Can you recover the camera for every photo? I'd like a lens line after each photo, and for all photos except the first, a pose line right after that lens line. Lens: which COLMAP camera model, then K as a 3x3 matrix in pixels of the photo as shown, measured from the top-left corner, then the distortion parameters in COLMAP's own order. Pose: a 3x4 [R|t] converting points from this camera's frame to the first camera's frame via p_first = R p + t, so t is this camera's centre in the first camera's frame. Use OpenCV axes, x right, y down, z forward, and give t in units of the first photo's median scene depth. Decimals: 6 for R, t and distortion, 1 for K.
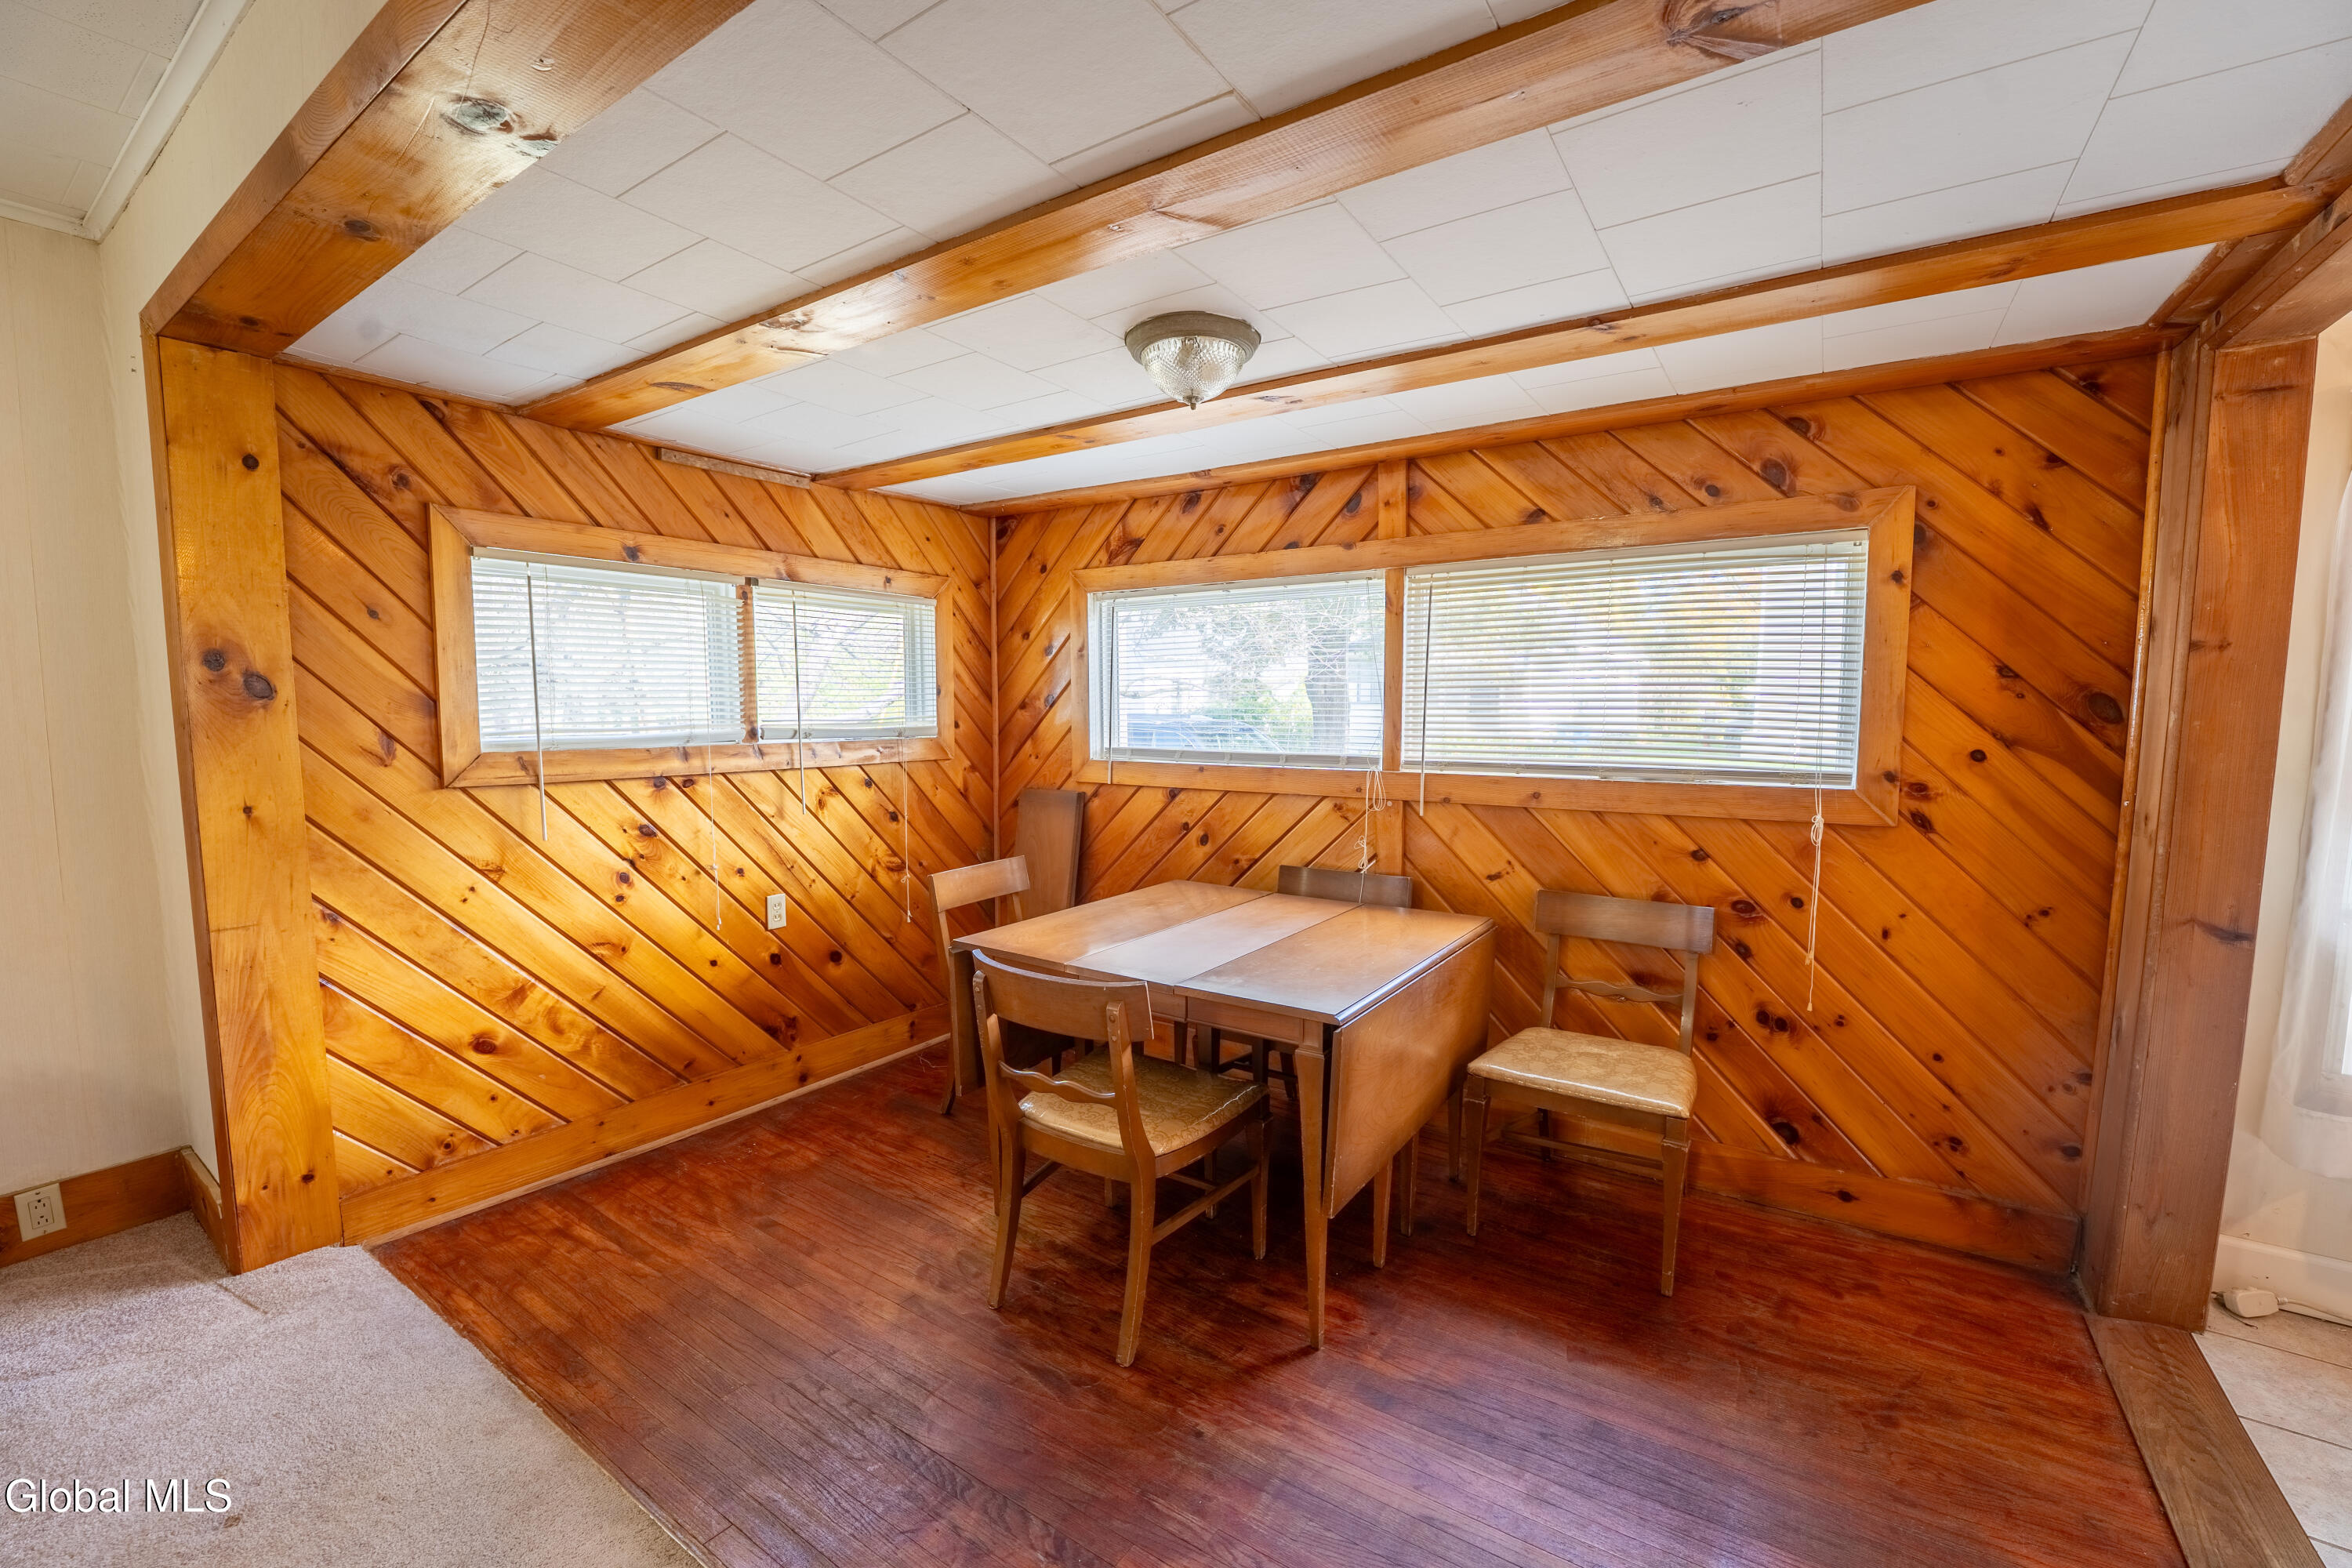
lens RADIAL K [[949.1, 0, 1186.2], [0, 949.1, 789.3], [0, 0, 1]] dist [-0.023794, 0.000692]
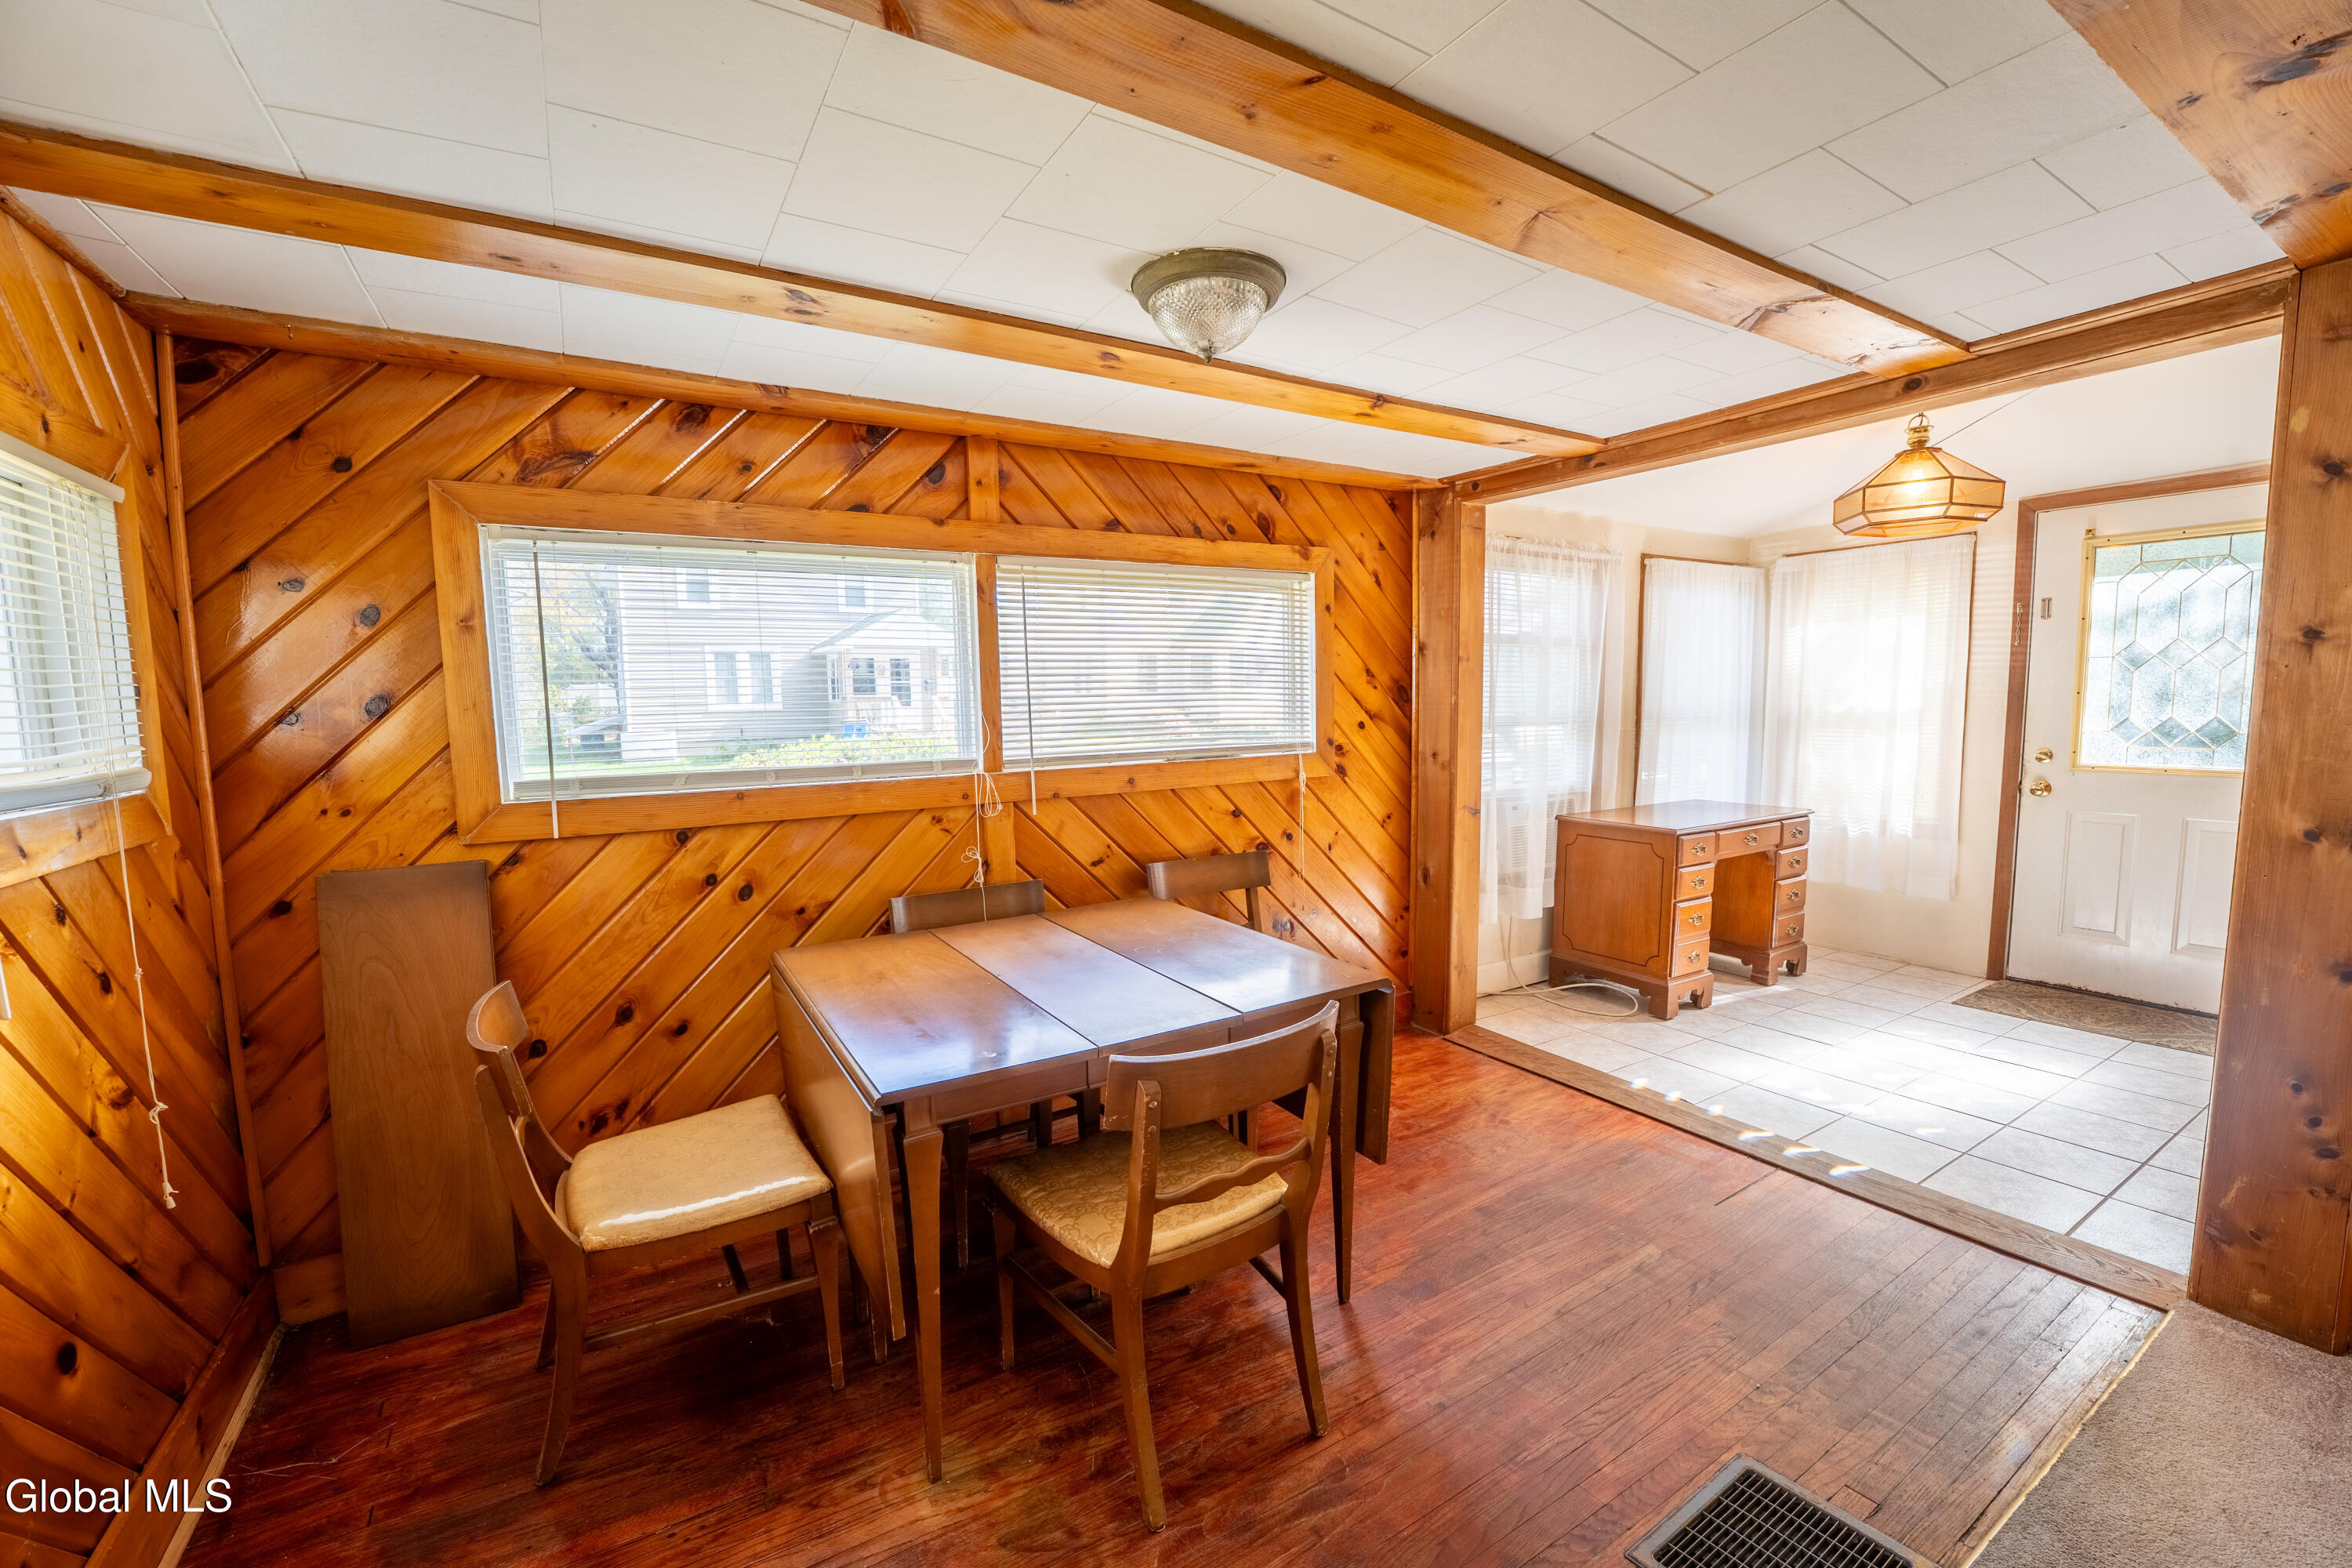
lens RADIAL K [[949.1, 0, 1186.2], [0, 949.1, 789.3], [0, 0, 1]] dist [-0.023794, 0.000692]
pose [[0.415348, -0.097234, 0.904451, -0.662985], [0.099789, 0.993141, 0.060943, -0.048946], [-0.904173, 0.064941, 0.422202, 0.523571]]
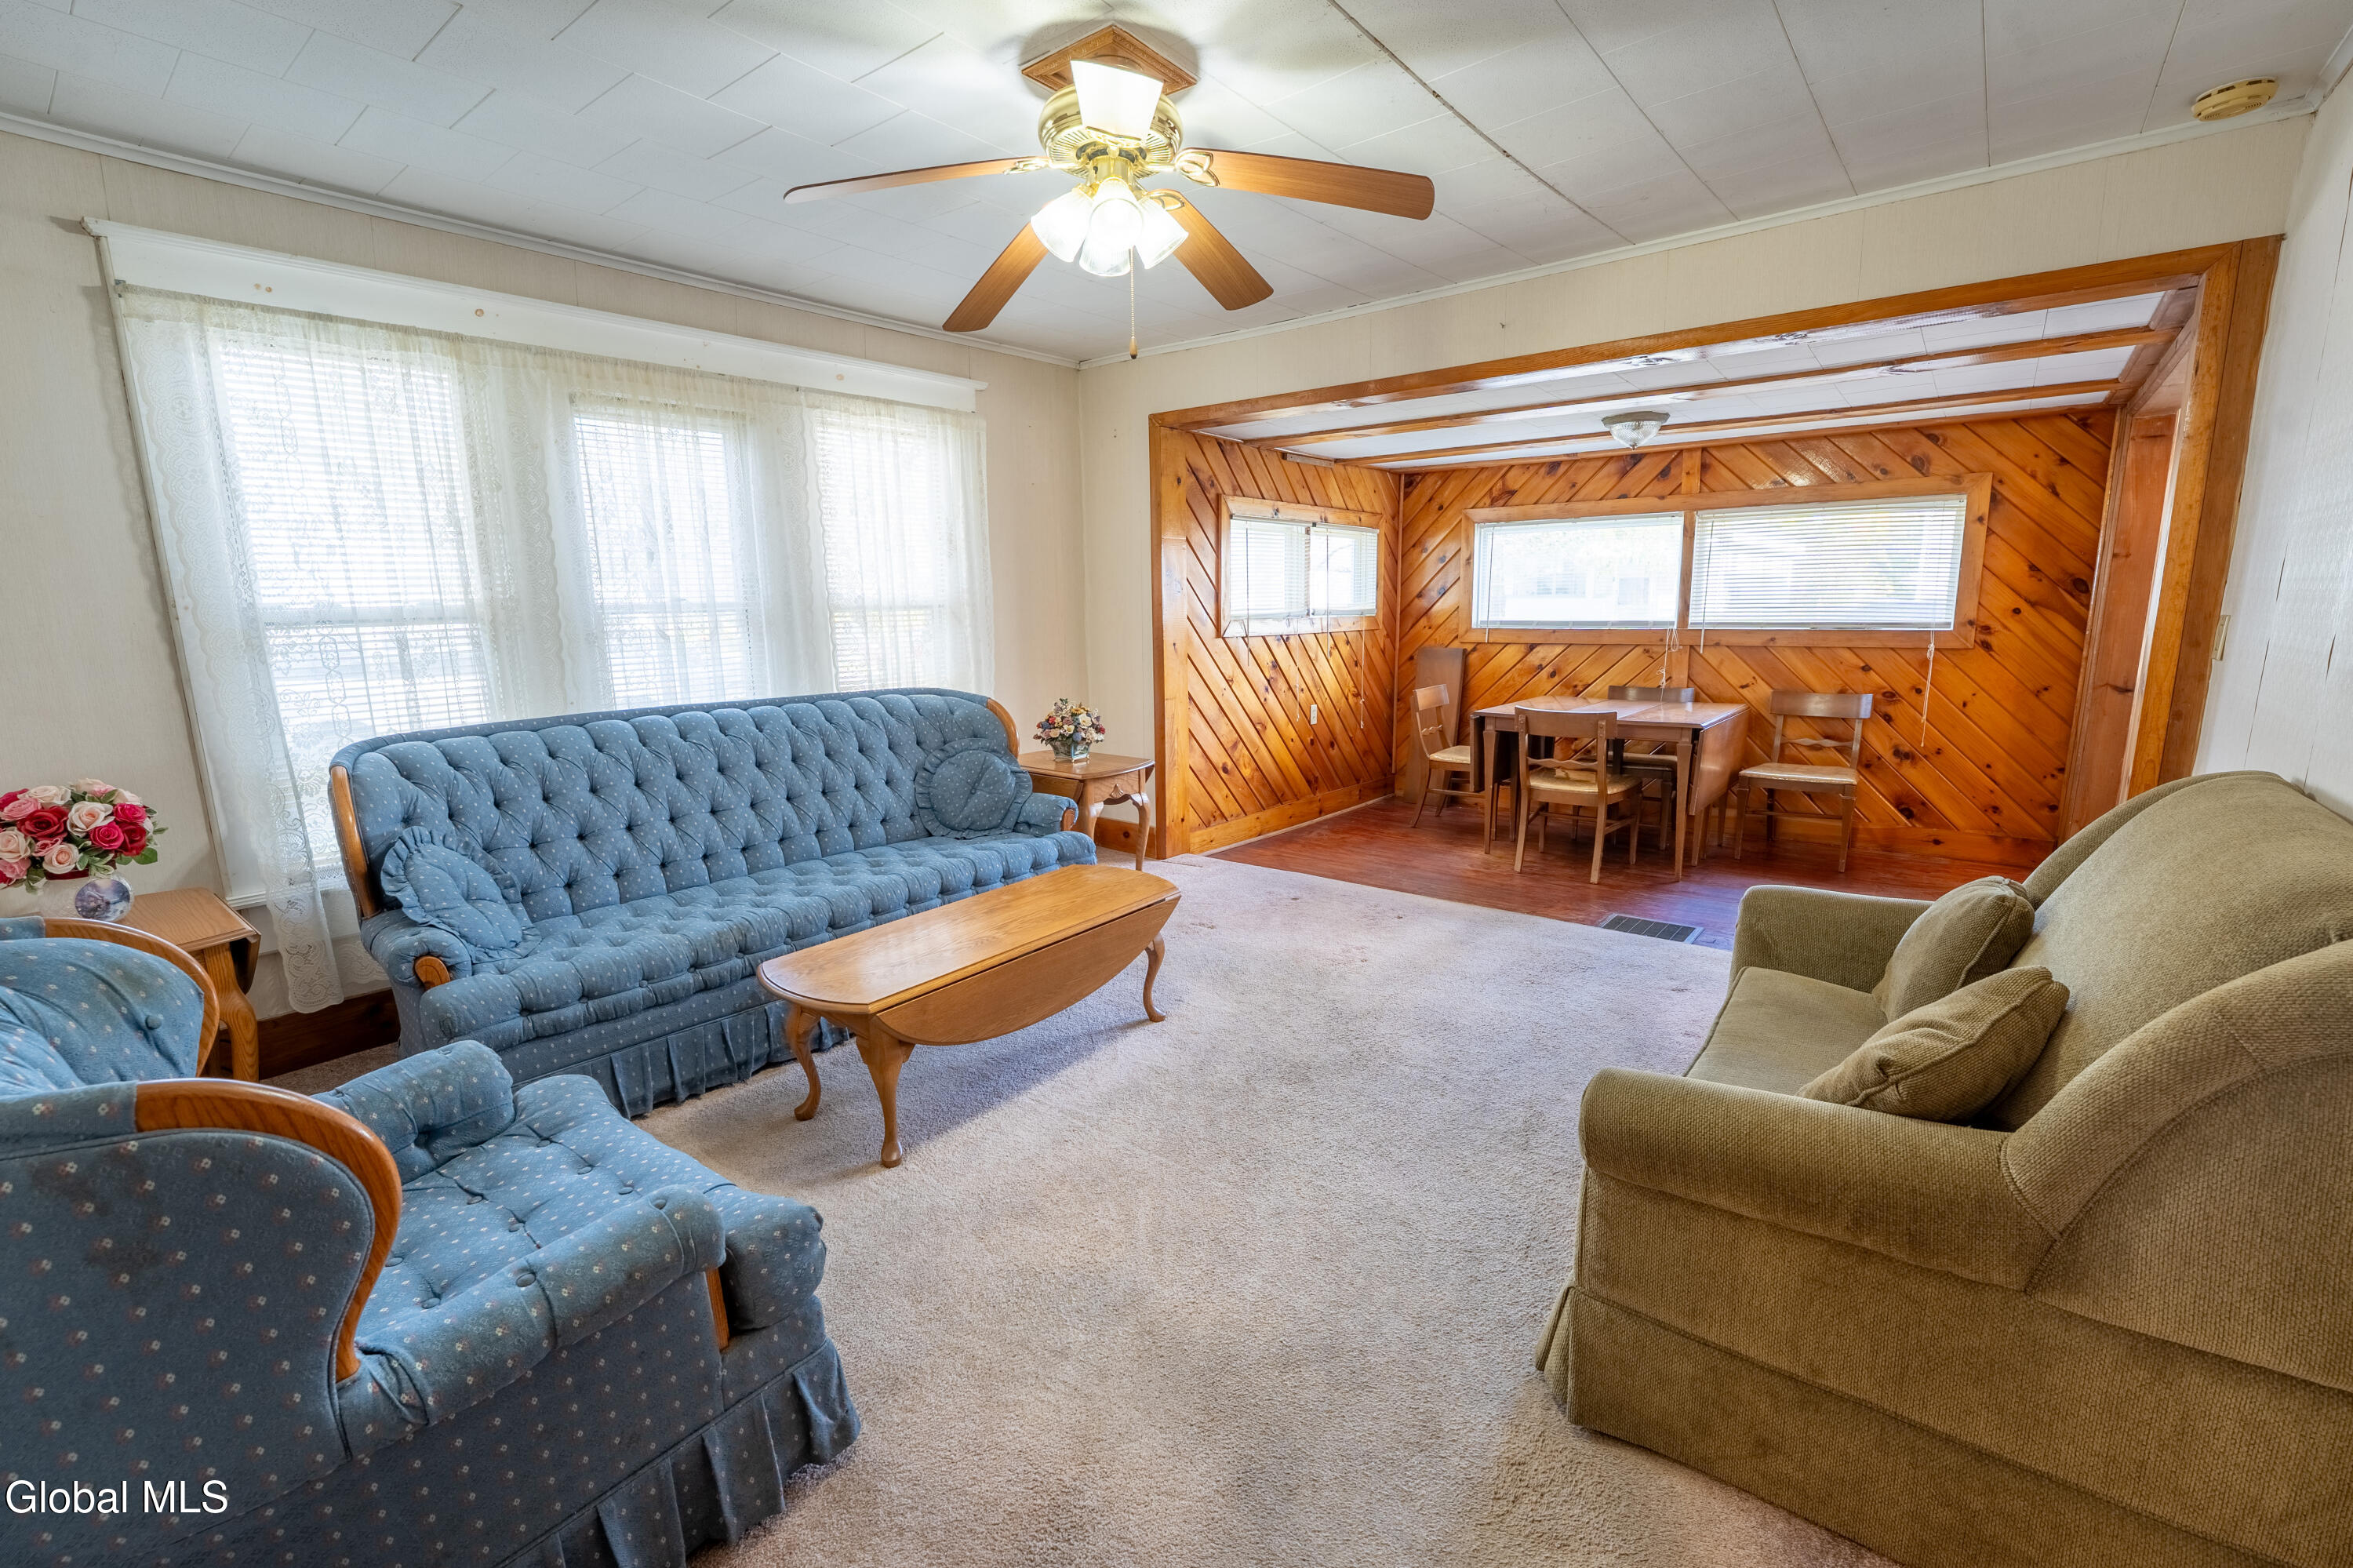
lens RADIAL K [[1027.4, 0, 1172.3], [0, 1027.4, 795.7], [0, 0, 1]] dist [-0.020267, -0.000174]
pose [[0.996284, 0.000683, -0.086124, -0.671026], [0.007478, 0.995506, 0.094404, 0.123064], [0.085802, -0.094697, 0.991802, -1.176940]]
